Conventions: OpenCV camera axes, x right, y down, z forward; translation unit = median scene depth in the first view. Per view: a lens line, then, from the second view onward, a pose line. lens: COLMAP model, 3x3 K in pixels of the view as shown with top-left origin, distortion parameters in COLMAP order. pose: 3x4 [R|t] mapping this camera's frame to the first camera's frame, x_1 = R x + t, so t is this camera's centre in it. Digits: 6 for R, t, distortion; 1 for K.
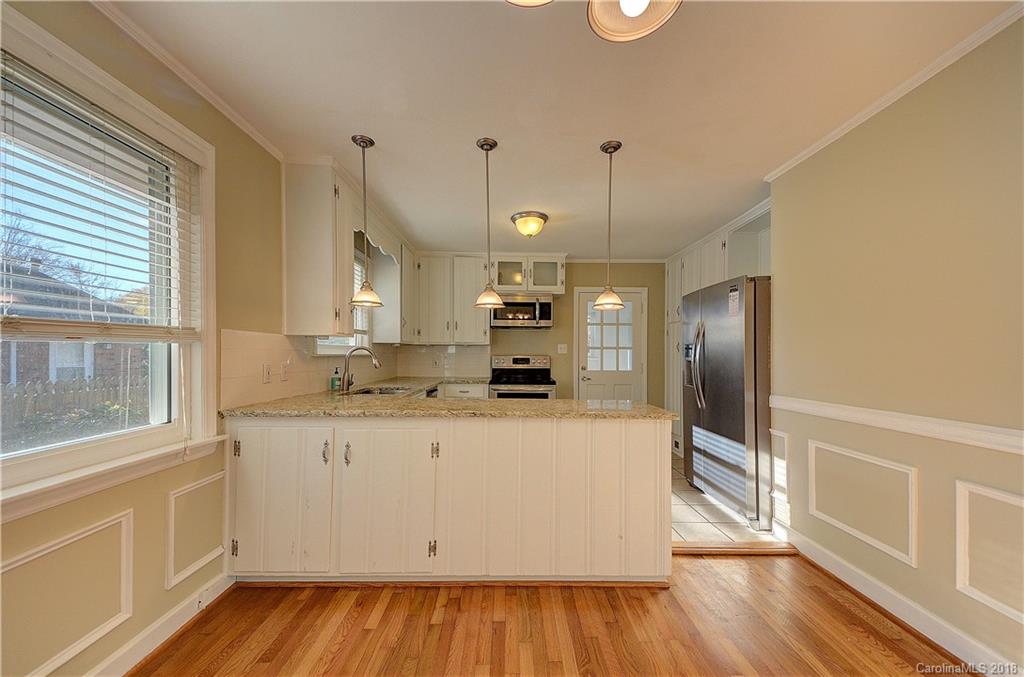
lens RADIAL K [[364.5, 0, 514.2], [0, 364.5, 354.5], [0, 0, 1]] dist [0.066153, -0.026599]
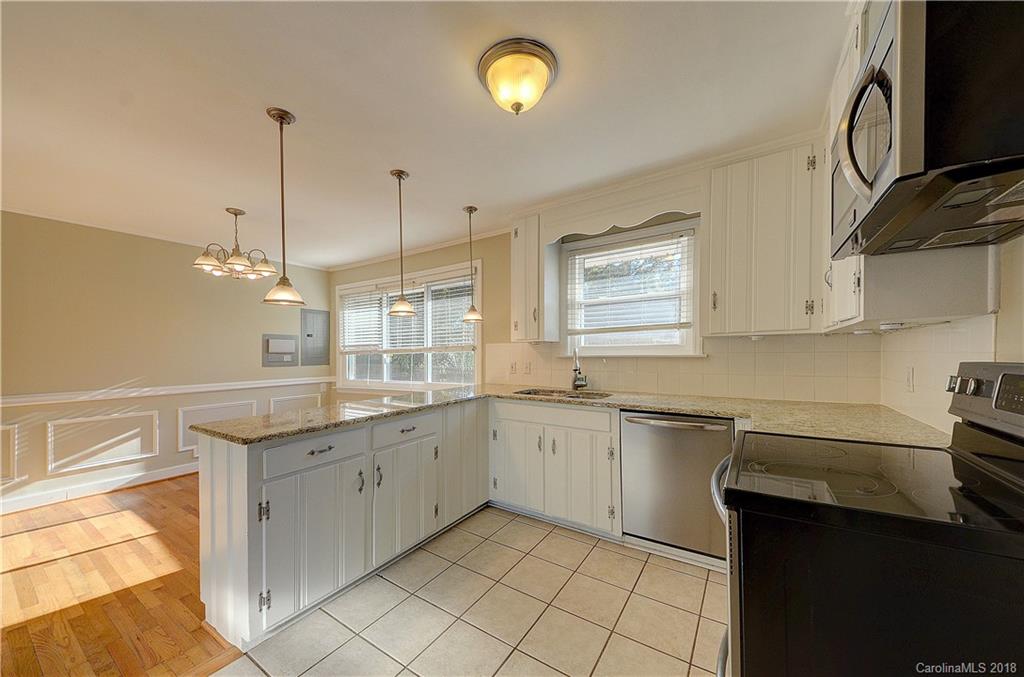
lens RADIAL K [[364.5, 0, 514.2], [0, 364.5, 354.5], [0, 0, 1]] dist [0.066153, -0.026599]
pose [[-0.567134, 0.001895, -0.823623, 0.535975], [0.005204, 0.999986, -0.001282, -0.004589], [0.823609, -0.005013, -0.567136, 1.559353]]
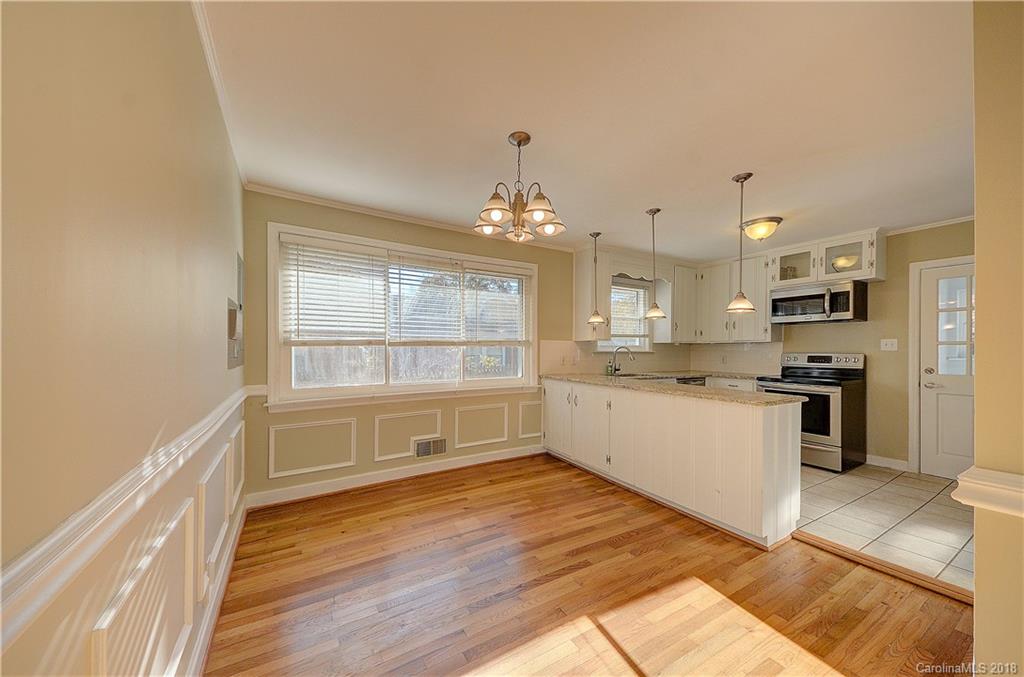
lens RADIAL K [[359.5, 0, 512.8], [0, 359.5, 352.9], [0, 0, 1]] dist [0.063785, -0.025269]
pose [[0.500658, 0.002795, -0.865640, 0.745402], [-0.002911, 0.999995, 0.001545, 0.005809], [0.865640, 0.001746, 0.500664, -0.189801]]
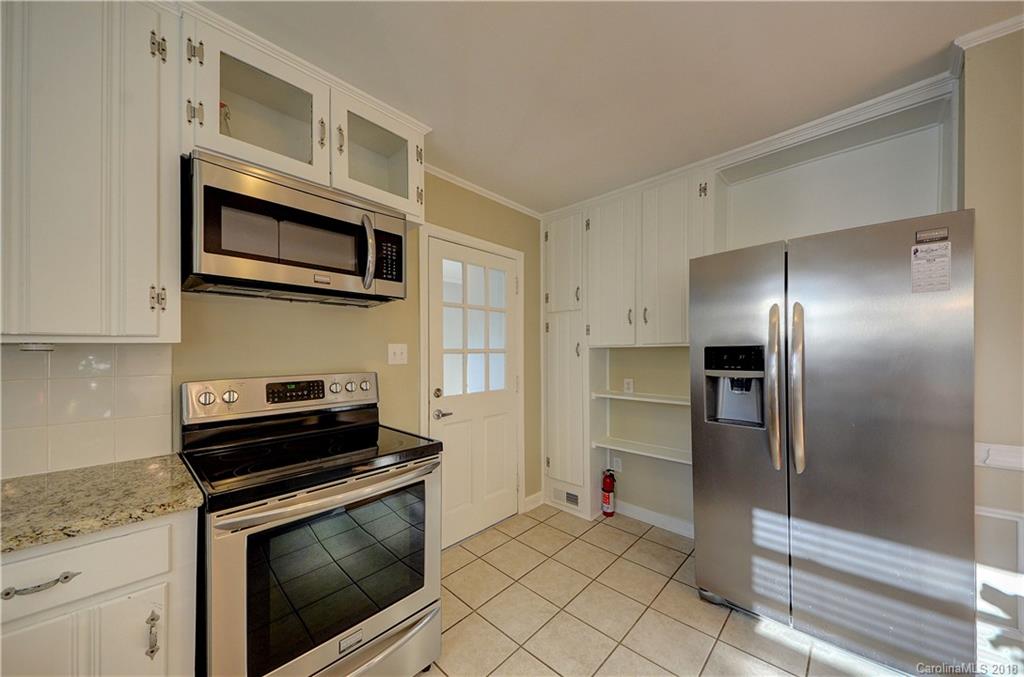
lens RADIAL K [[363.6, 0, 512.1], [0, 363.6, 349.0], [0, 0, 1]] dist [0.026556, -0.000118]
pose [[0.695784, -0.003999, 0.718240, -0.155454], [0.011881, 0.999912, -0.005943, -0.030411], [-0.718153, 0.012669, 0.695770, 1.044922]]
